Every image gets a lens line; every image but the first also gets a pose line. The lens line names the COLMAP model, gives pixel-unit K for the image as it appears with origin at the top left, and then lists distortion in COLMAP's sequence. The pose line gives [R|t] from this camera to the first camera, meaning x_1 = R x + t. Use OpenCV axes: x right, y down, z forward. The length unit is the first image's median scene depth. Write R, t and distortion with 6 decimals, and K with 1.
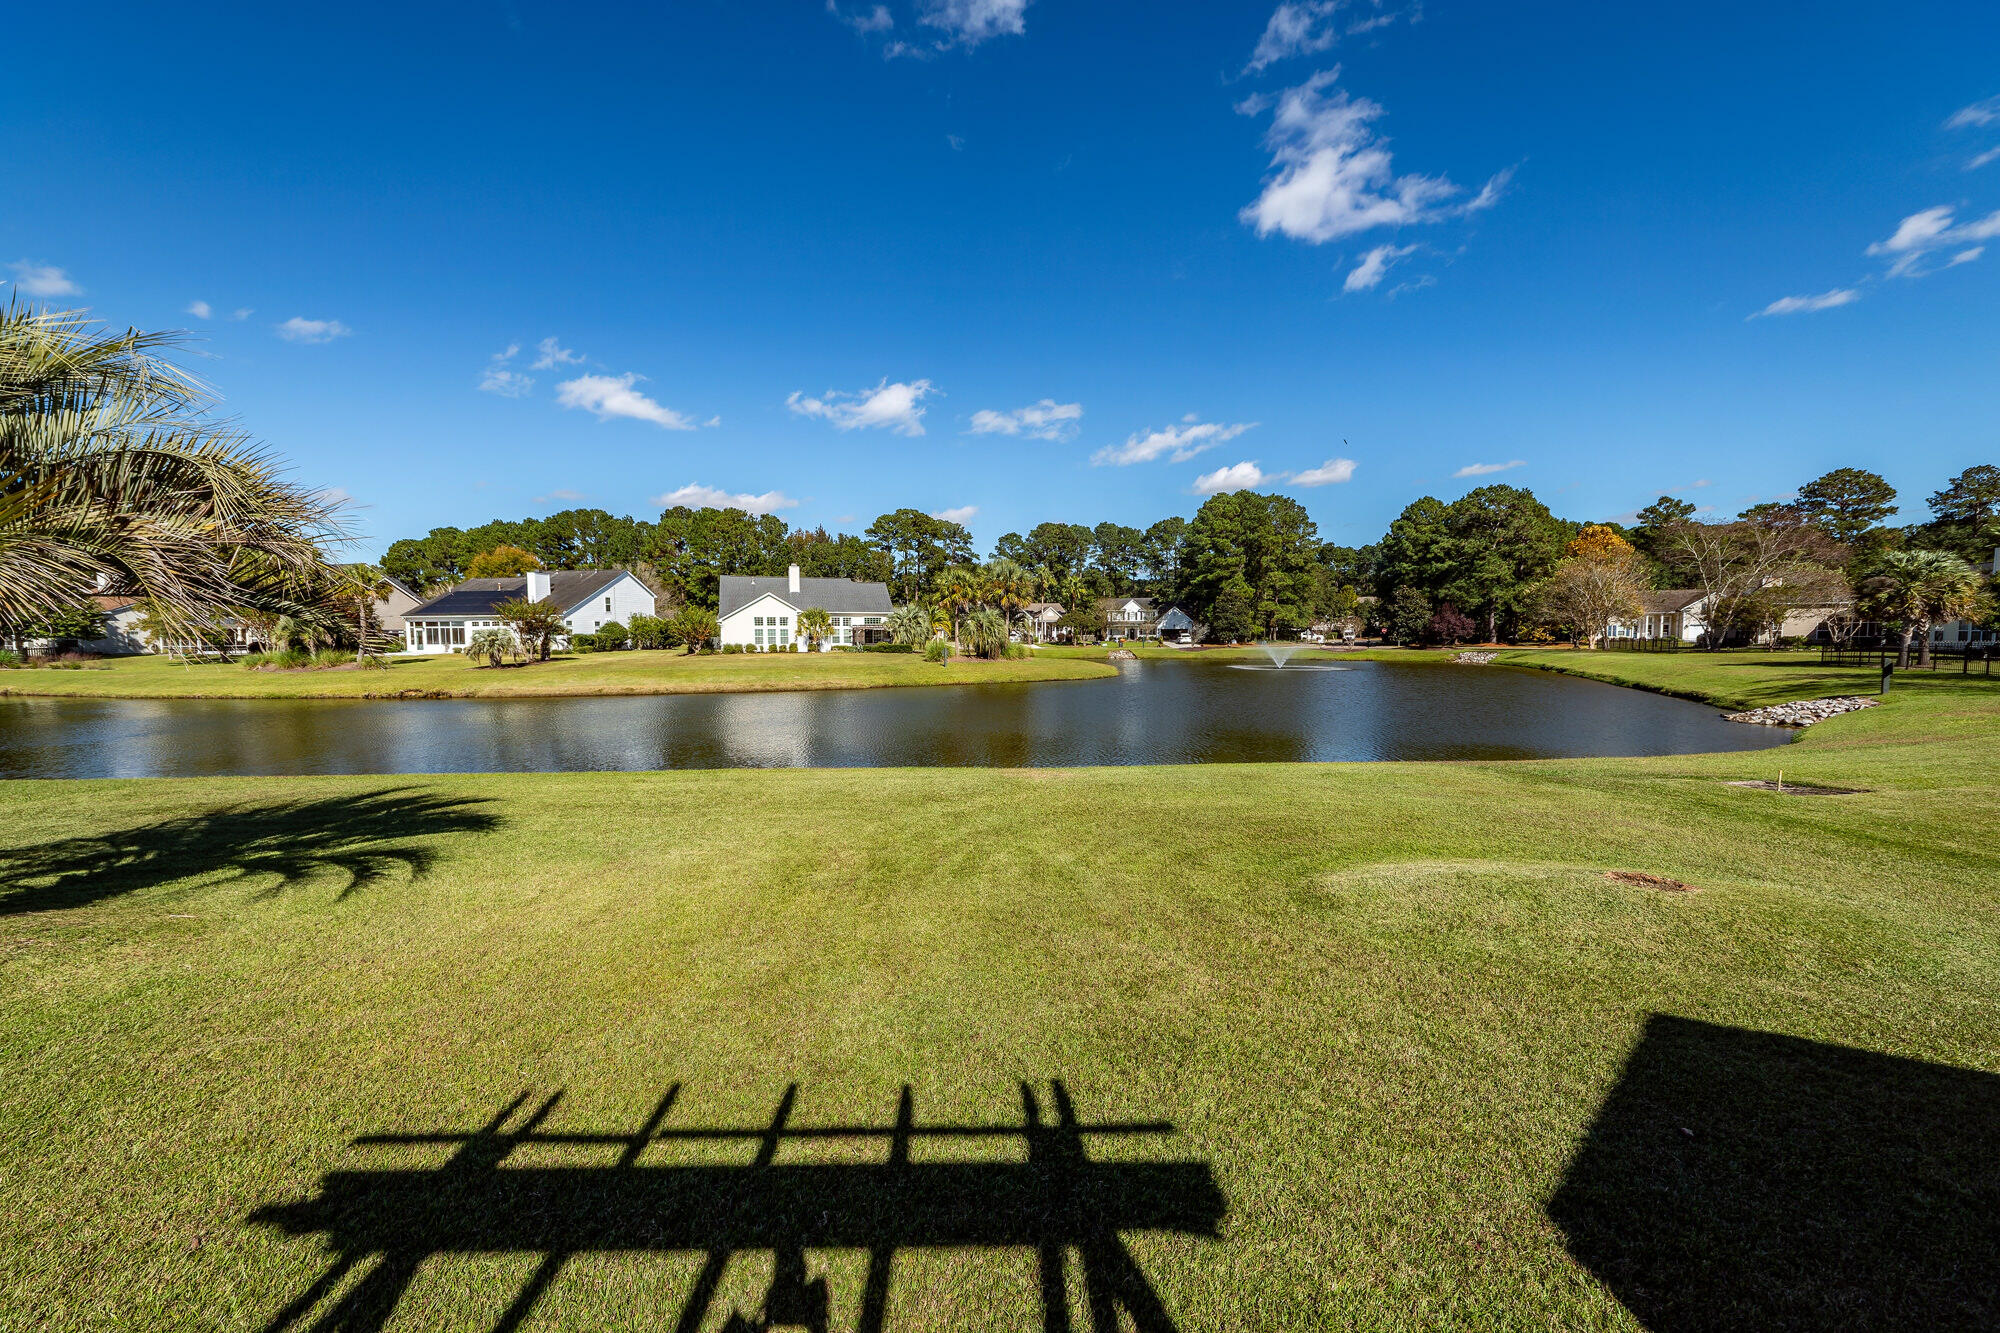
lens RADIAL K [[714.3, 0, 996.2], [0, 714.3, 678.6], [0, 0, 1]] dist [0.044406, -0.017642]
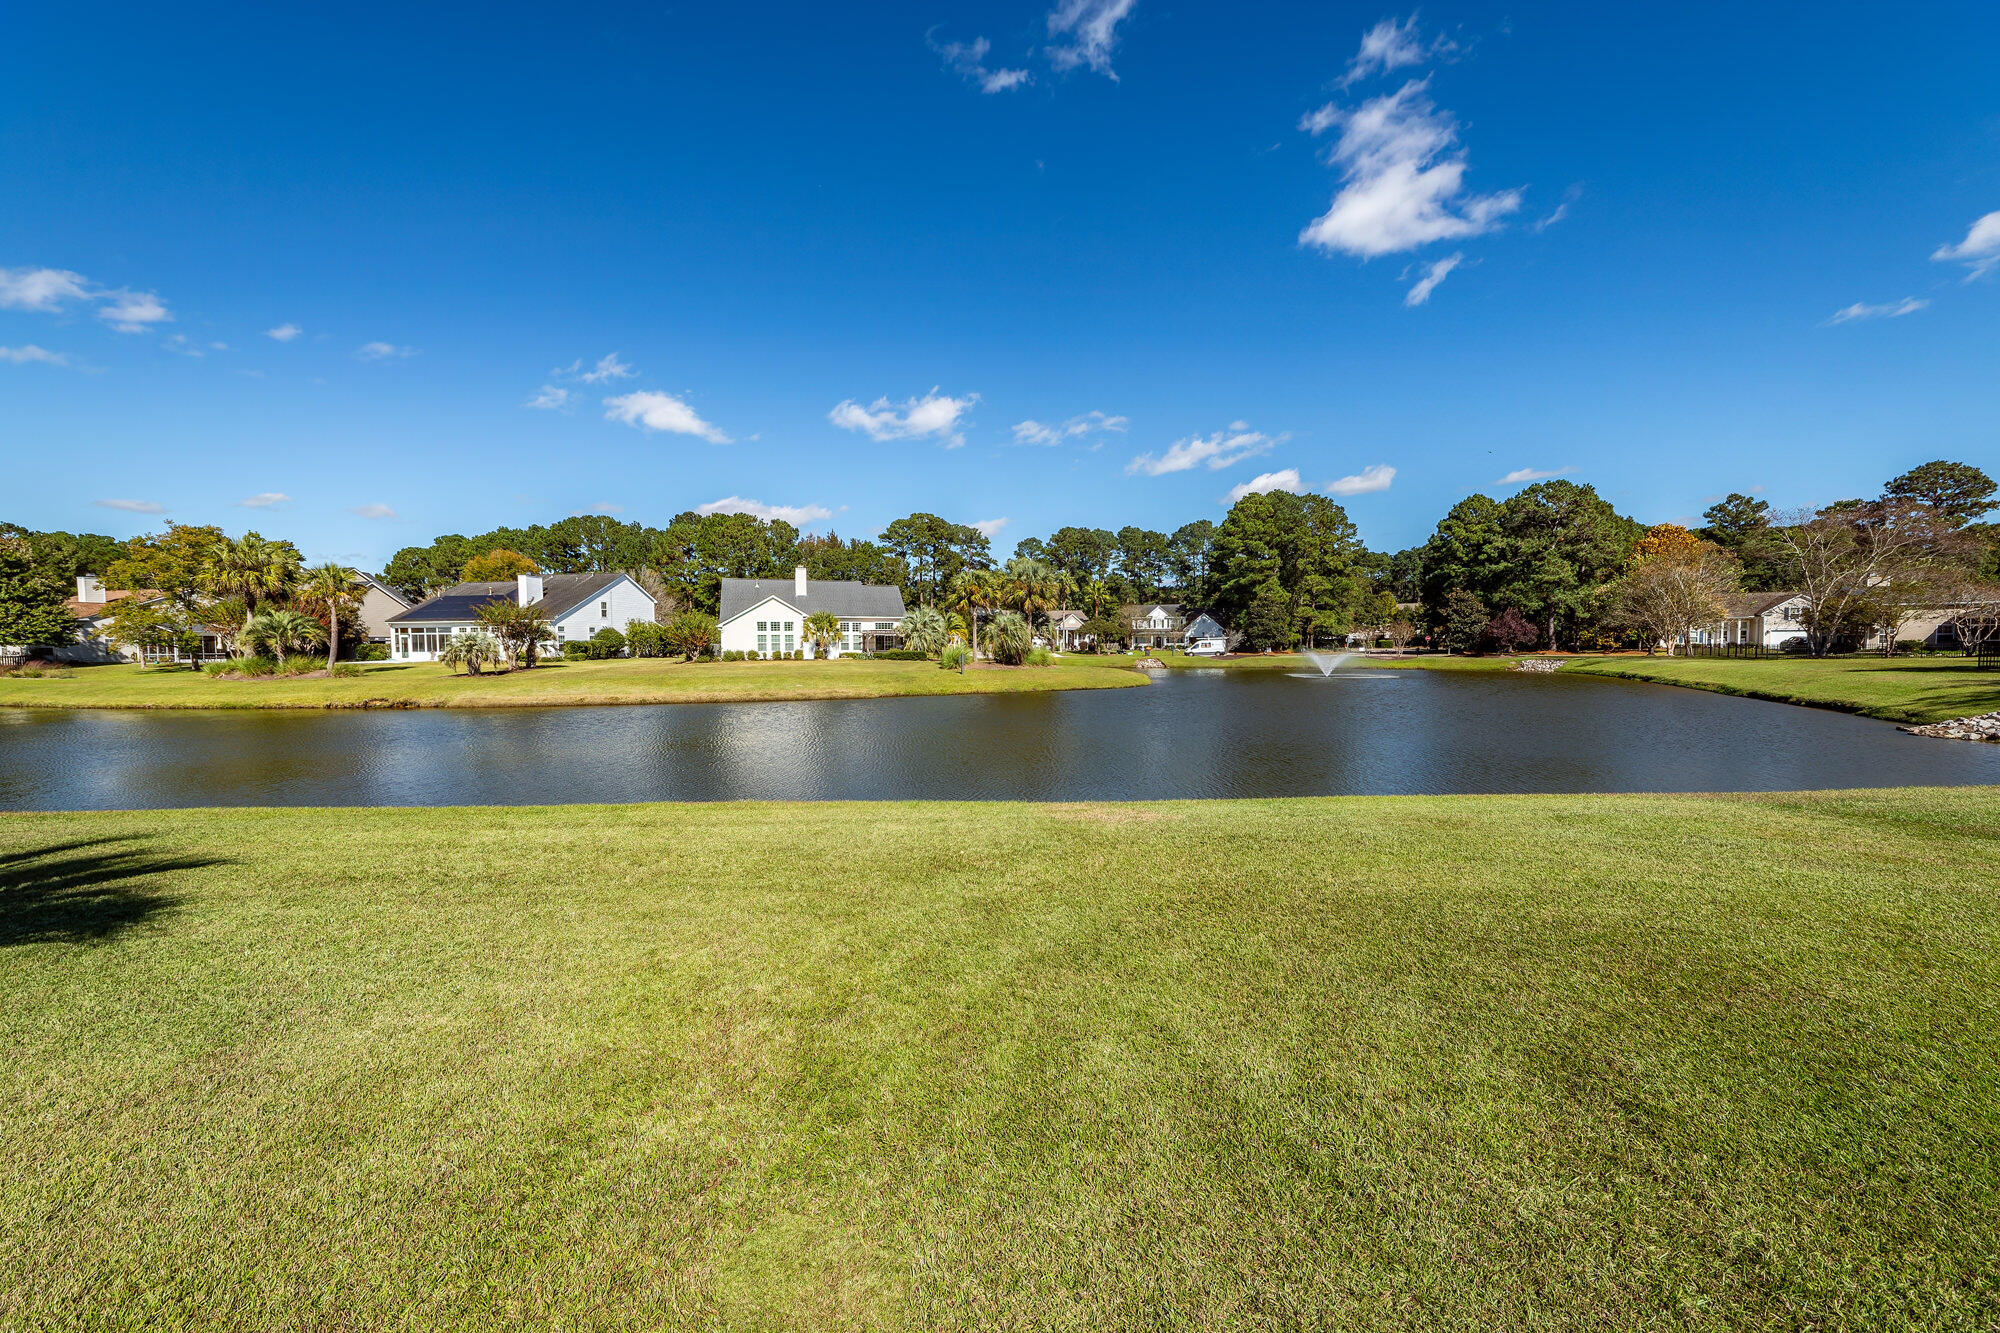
lens RADIAL K [[714.3, 0, 996.2], [0, 714.3, 678.6], [0, 0, 1]] dist [0.044406, -0.017642]
pose [[0.999747, -0.000663, -0.022487, -0.006190], [0.000255, 0.999835, -0.018138, 0.004498], [0.022495, 0.018127, 0.999583, 0.073908]]
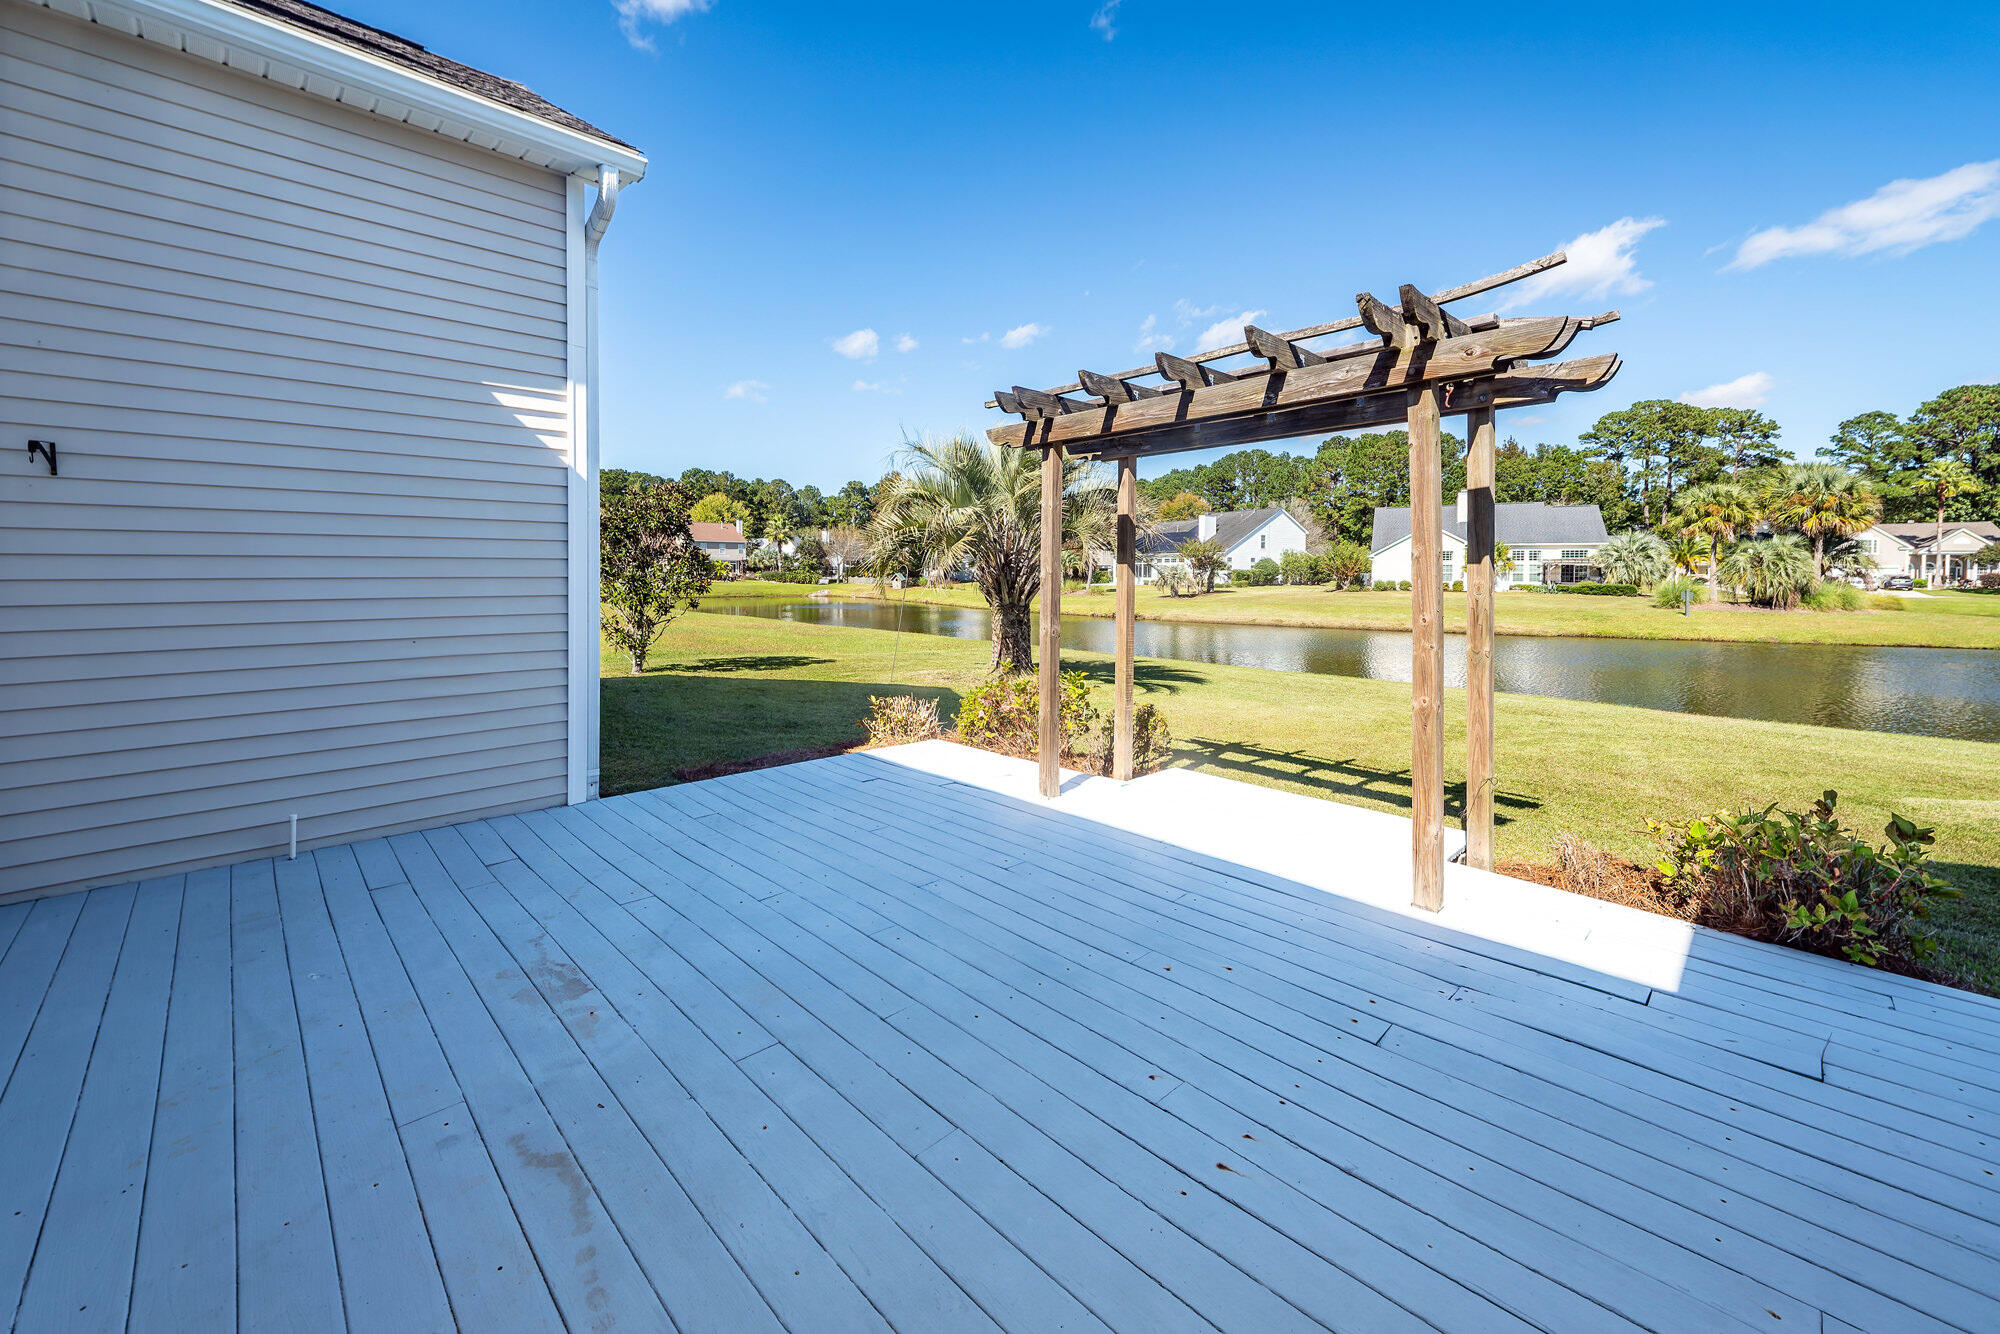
lens RADIAL K [[783.1, 0, 984.0], [0, 783.1, 595.7], [0, 0, 1]] dist [0.053117, -0.025503]
pose [[0.676739, 0.031870, -0.735533, 0.038493], [-0.053368, 0.998558, -0.005836, 0.005184], [0.734286, 0.043203, 0.677464, -0.080293]]
